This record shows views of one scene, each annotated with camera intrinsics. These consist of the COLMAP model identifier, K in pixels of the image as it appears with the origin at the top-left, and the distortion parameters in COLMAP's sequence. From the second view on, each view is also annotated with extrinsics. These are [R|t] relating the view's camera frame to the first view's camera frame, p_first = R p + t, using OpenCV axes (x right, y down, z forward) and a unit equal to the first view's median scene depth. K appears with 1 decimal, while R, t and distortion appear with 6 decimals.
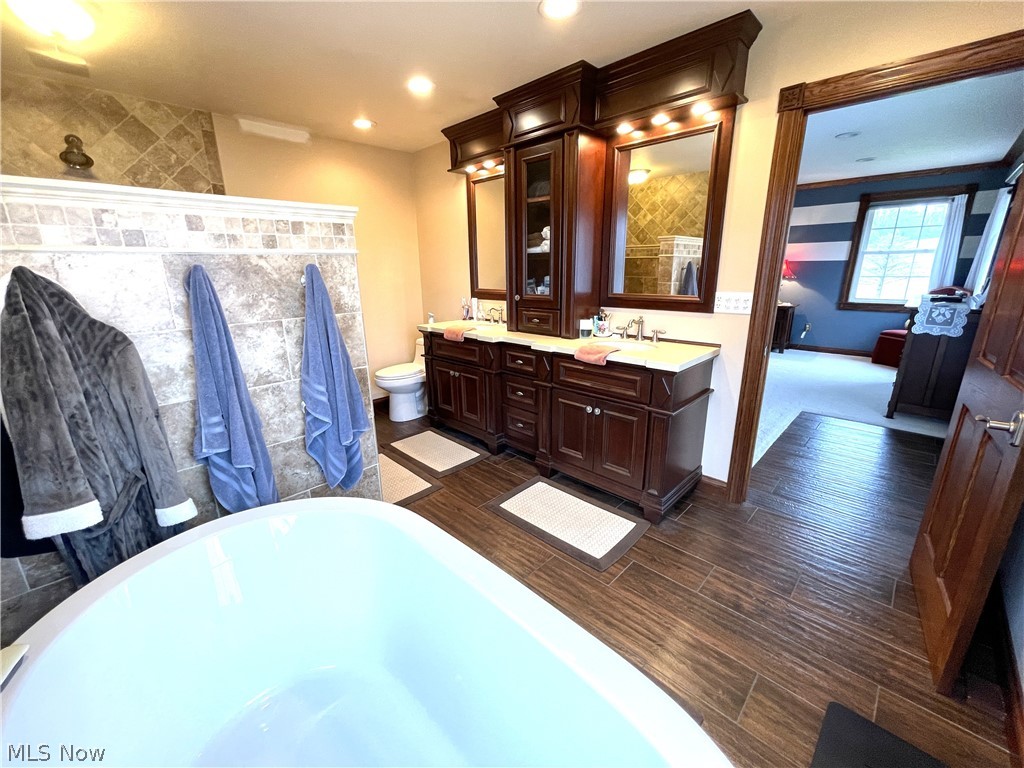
lens RADIAL K [[417.1, 0, 508.3], [0, 417.1, 381.9], [0, 0, 1]] dist [-0.002596, 0.000424]
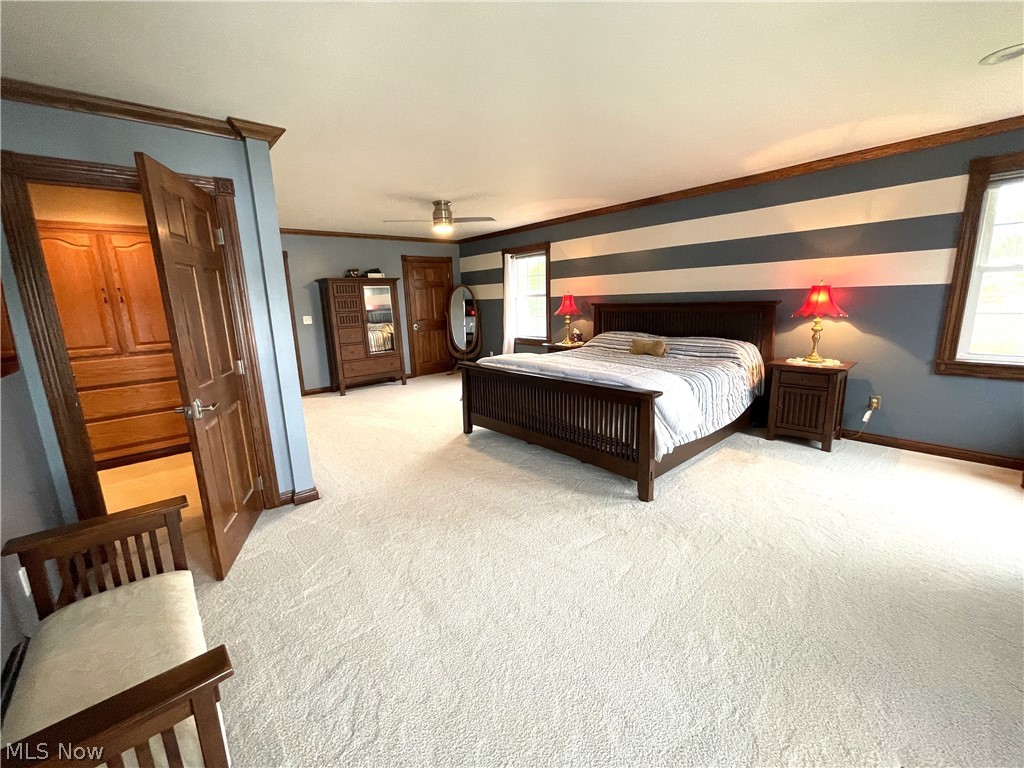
lens RADIAL K [[417.1, 0, 508.3], [0, 417.1, 381.9], [0, 0, 1]] dist [-0.002596, 0.000424]
pose [[0.996749, 0.001232, -0.080555, 0.293983], [-0.007296, 0.997155, -0.075024, -0.121671], [0.080234, 0.075367, 0.993923, 0.432991]]
